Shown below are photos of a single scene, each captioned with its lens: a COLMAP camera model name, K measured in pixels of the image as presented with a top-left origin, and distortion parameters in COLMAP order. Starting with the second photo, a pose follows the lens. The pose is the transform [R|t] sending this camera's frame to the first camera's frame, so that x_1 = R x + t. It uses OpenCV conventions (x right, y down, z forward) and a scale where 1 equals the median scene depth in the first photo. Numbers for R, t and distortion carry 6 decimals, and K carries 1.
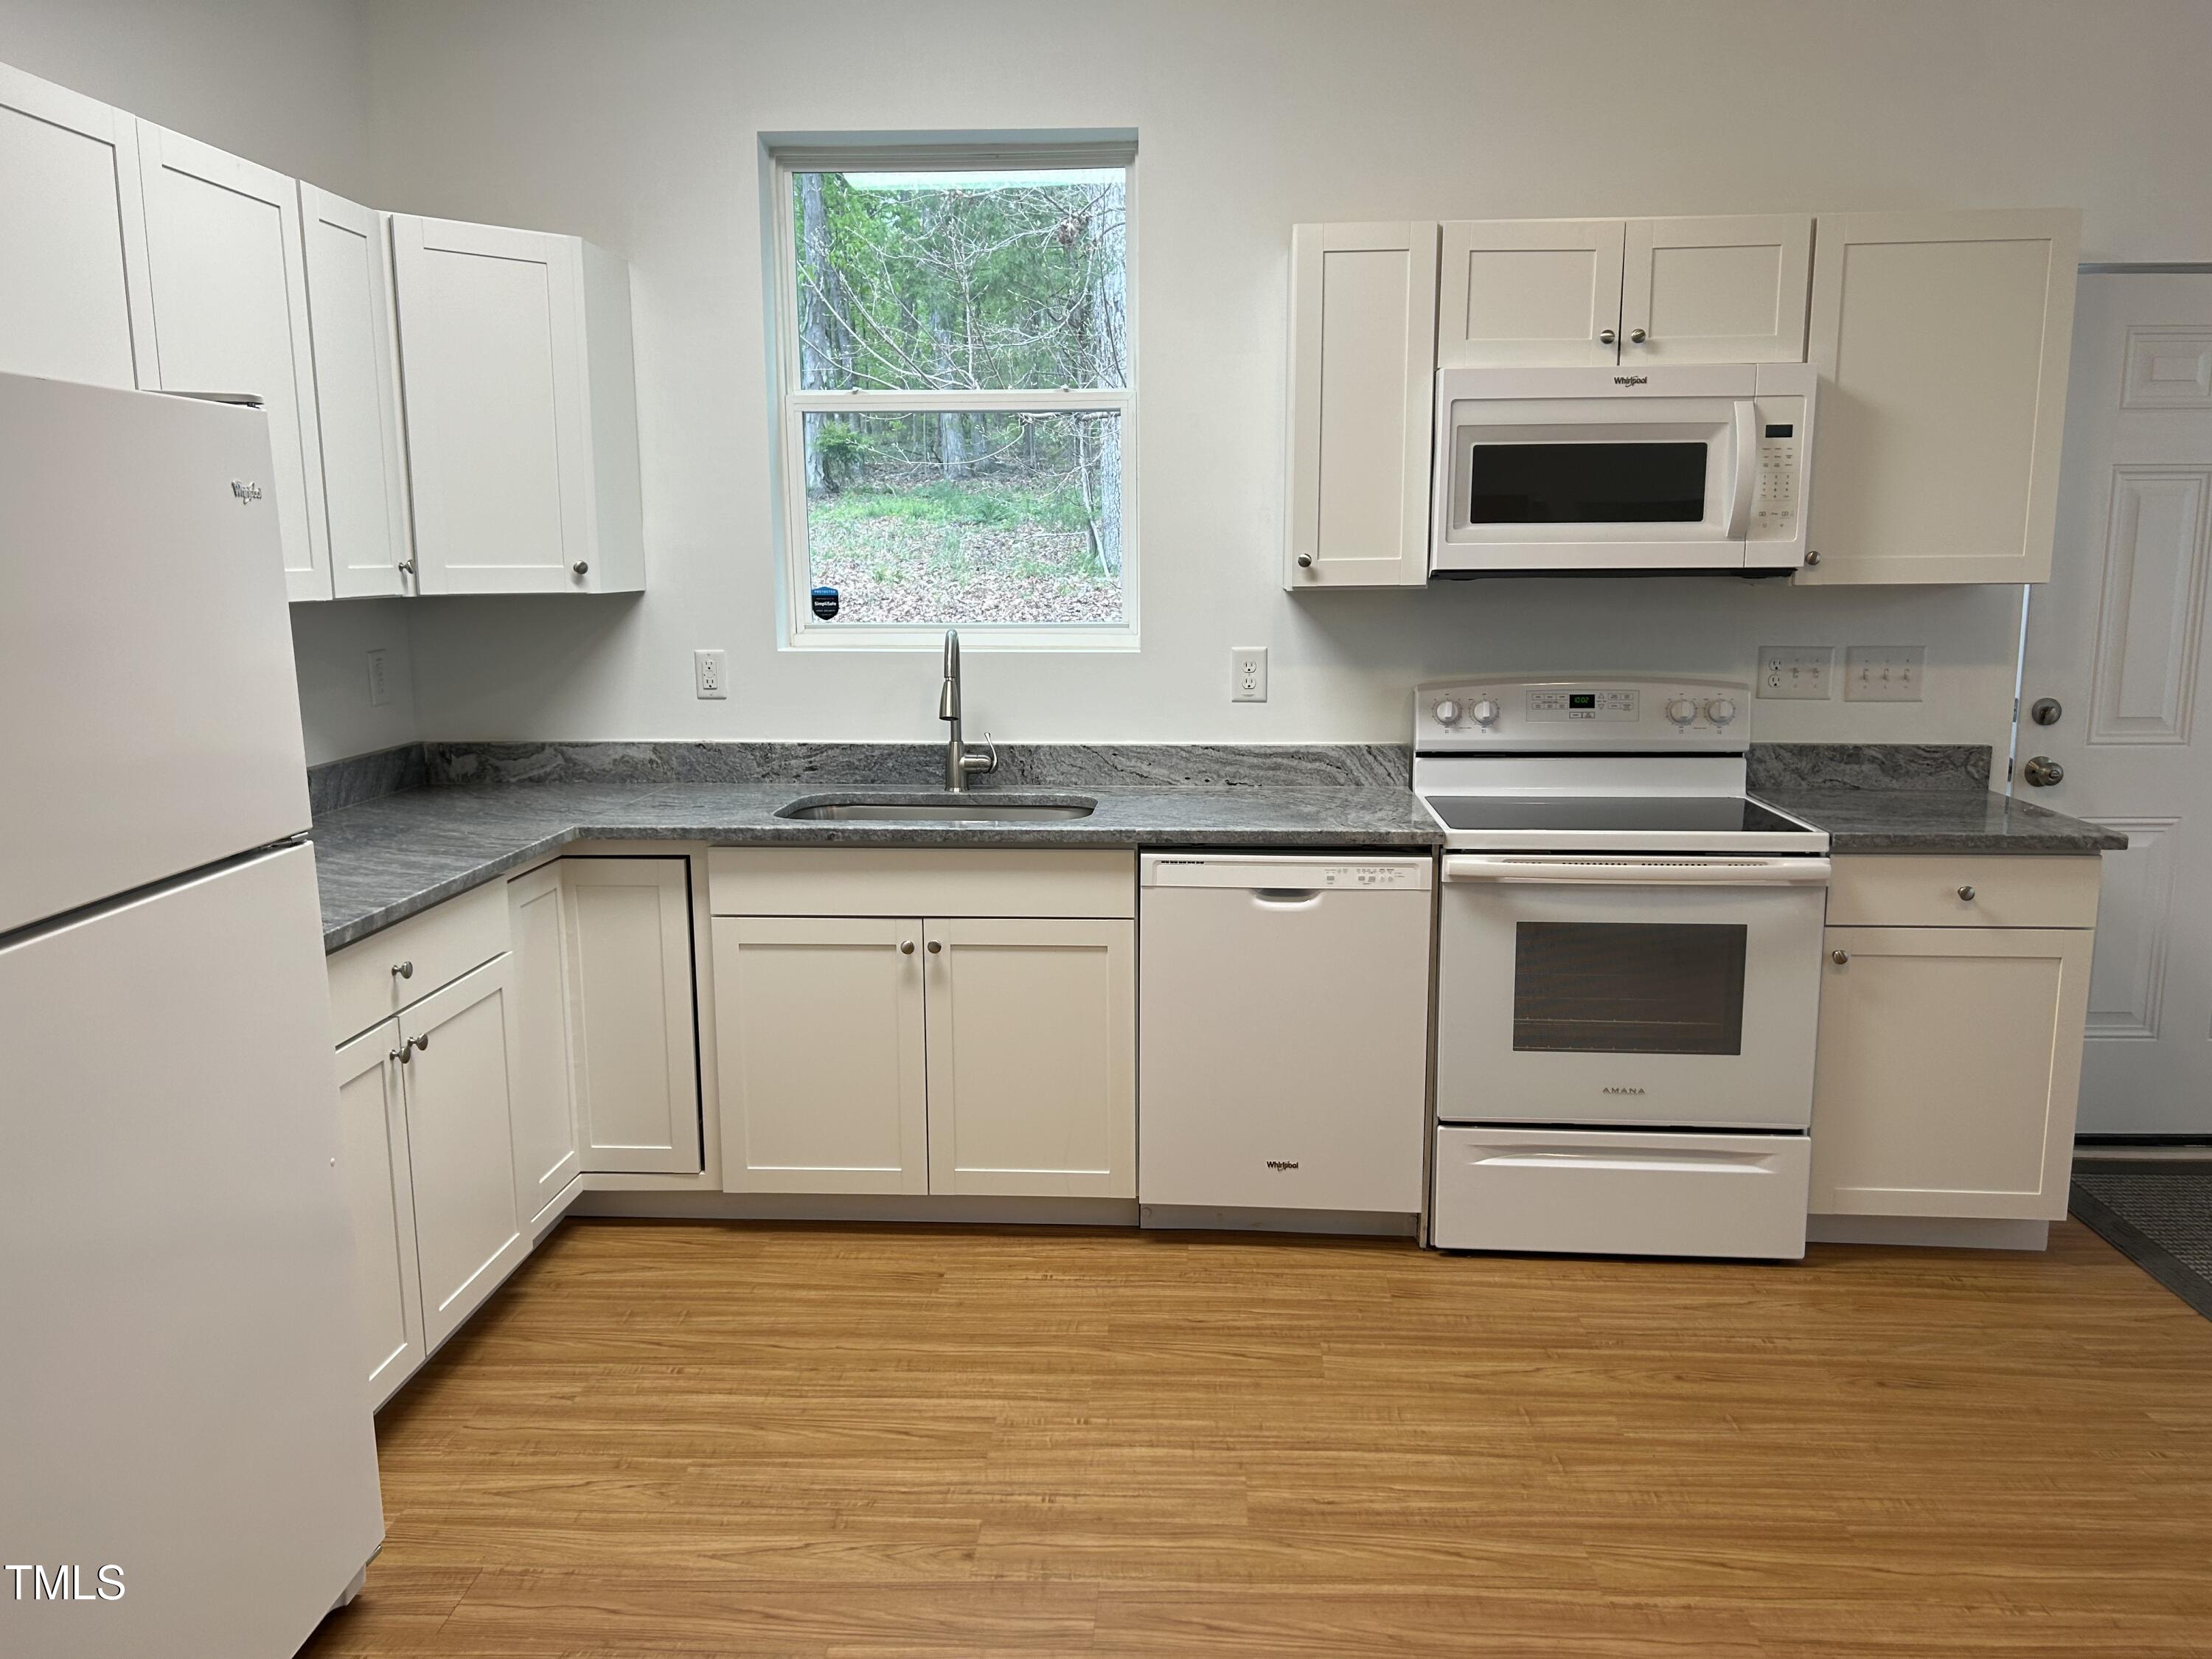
lens RADIAL K [[1697.7, 0, 1113.5], [0, 1697.7, 816.6], [0, 0, 1]] dist [0.032333, -0.049398]
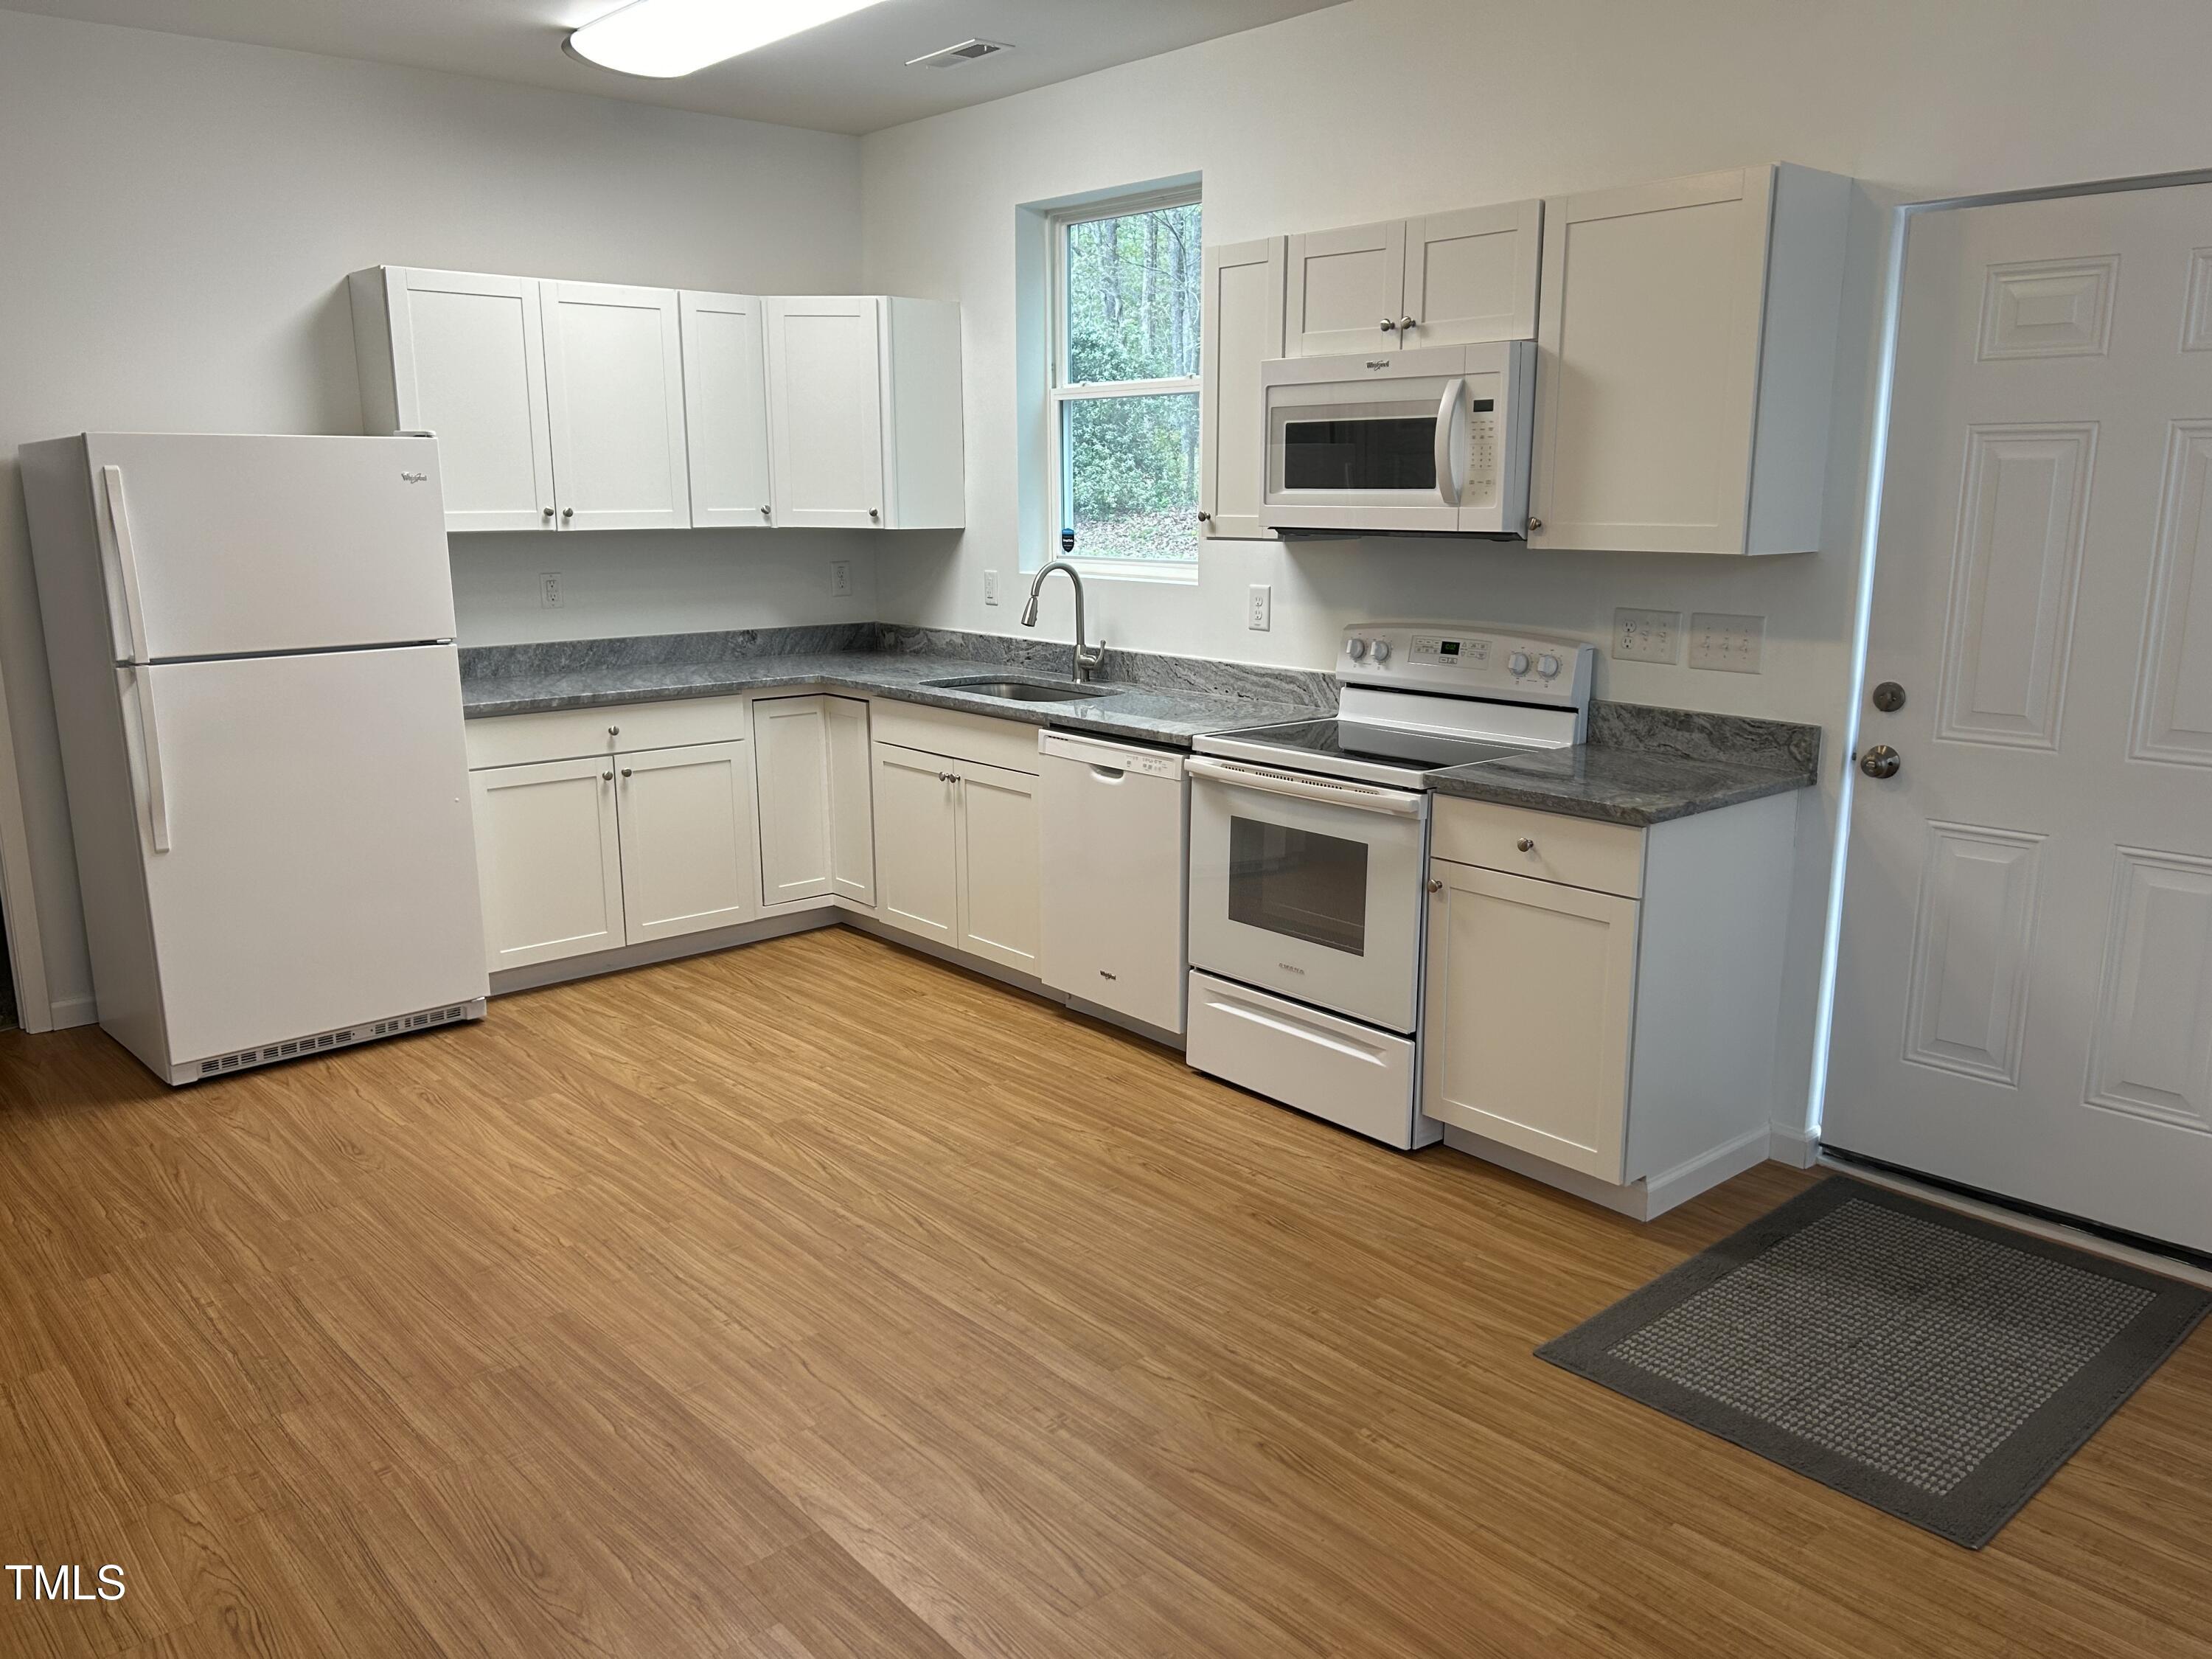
lens RADIAL K [[1697.7, 0, 1127.4], [0, 1697.7, 837.2], [0, 0, 1]] dist [0.032333, -0.049398]
pose [[0.696550, 0.151268, -0.701381, 1.033403], [-0.114418, 0.988433, 0.099547, -0.035573], [0.708326, 0.010911, 0.705801, 0.073826]]
